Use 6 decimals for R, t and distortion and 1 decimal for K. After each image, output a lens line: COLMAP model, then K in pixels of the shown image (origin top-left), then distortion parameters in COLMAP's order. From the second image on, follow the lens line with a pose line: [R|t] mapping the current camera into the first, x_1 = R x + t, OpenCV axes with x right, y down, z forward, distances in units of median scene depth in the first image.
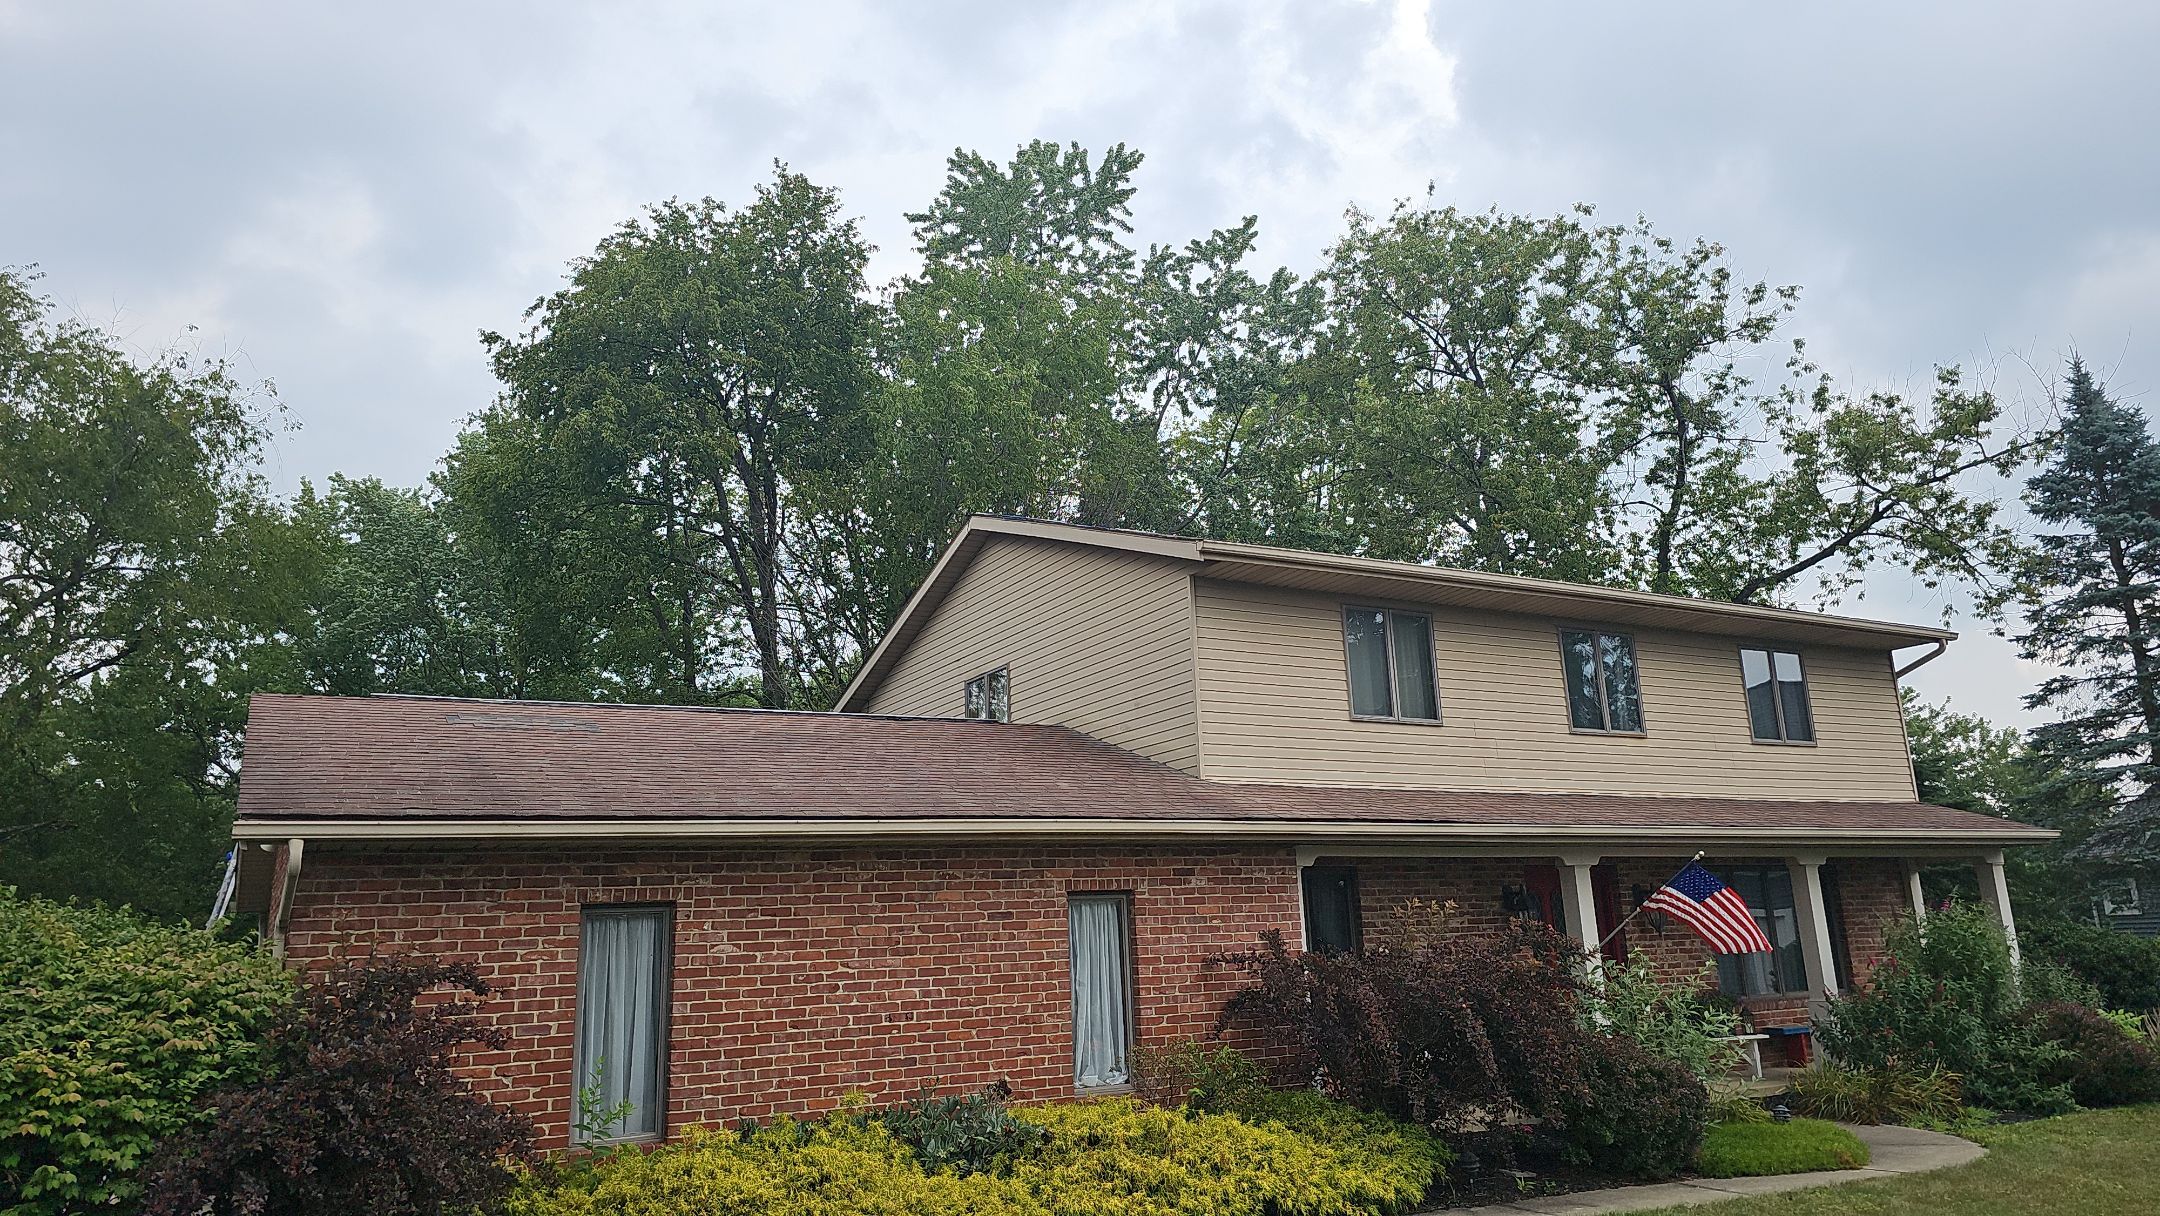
lens RADIAL K [[1420.1, 0, 1080.0], [0, 1420.1, 608.0], [0, 0, 1]] dist [0.050742, -0.056837]
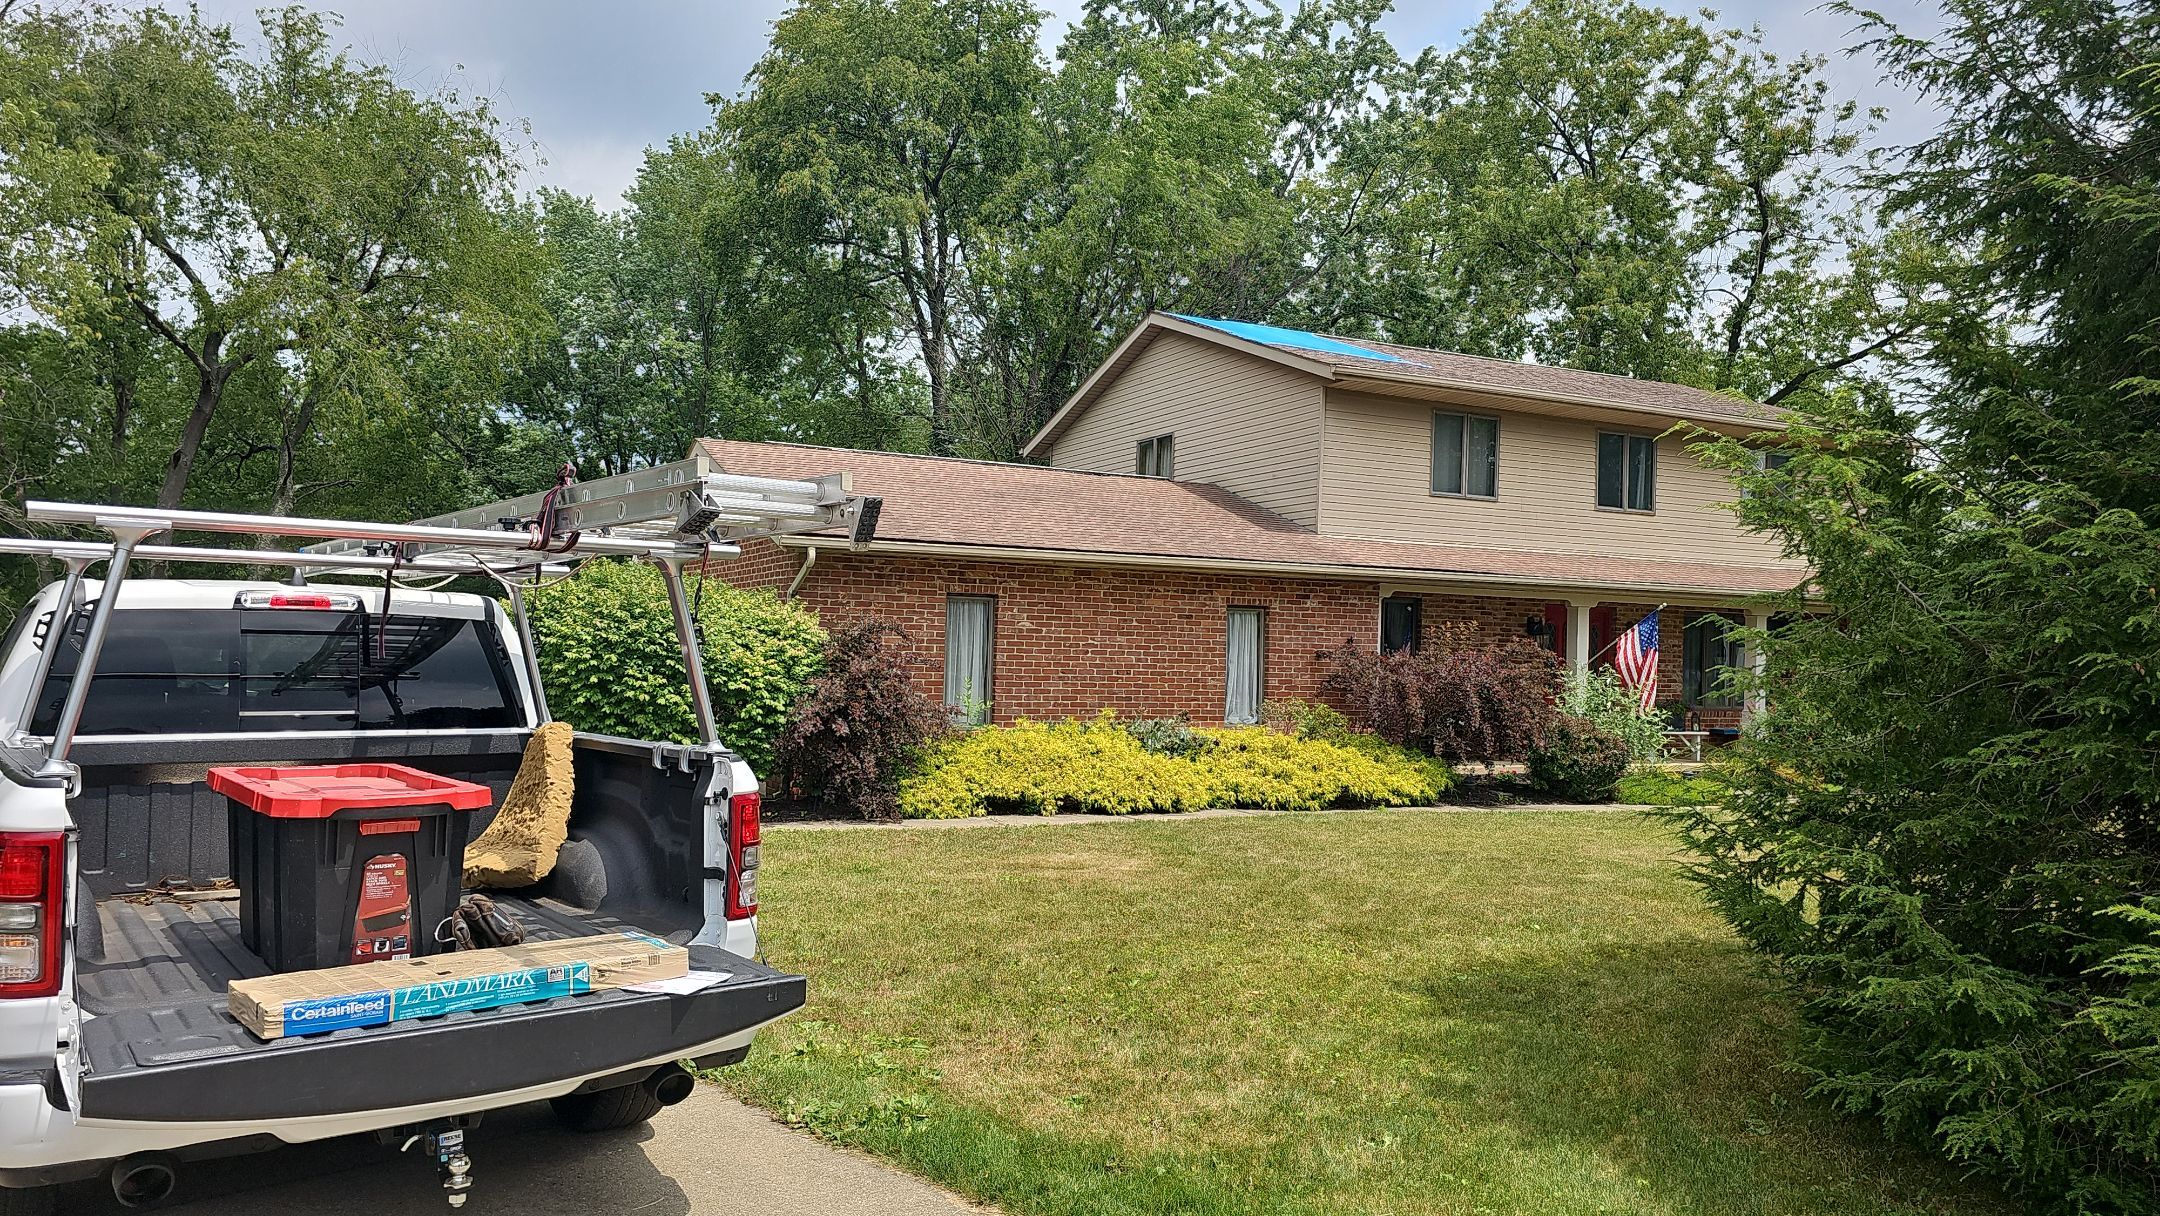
lens RADIAL K [[1428.7, 0, 1001.9], [0, 1428.7, 654.3], [0, 0, 1]] dist [0.061983, -0.133487]
pose [[0.993096, 0.070672, -0.093623, -0.045380], [-0.045969, 0.968769, 0.243667, -0.051351], [0.107919, -0.237681, 0.965330, -0.240665]]
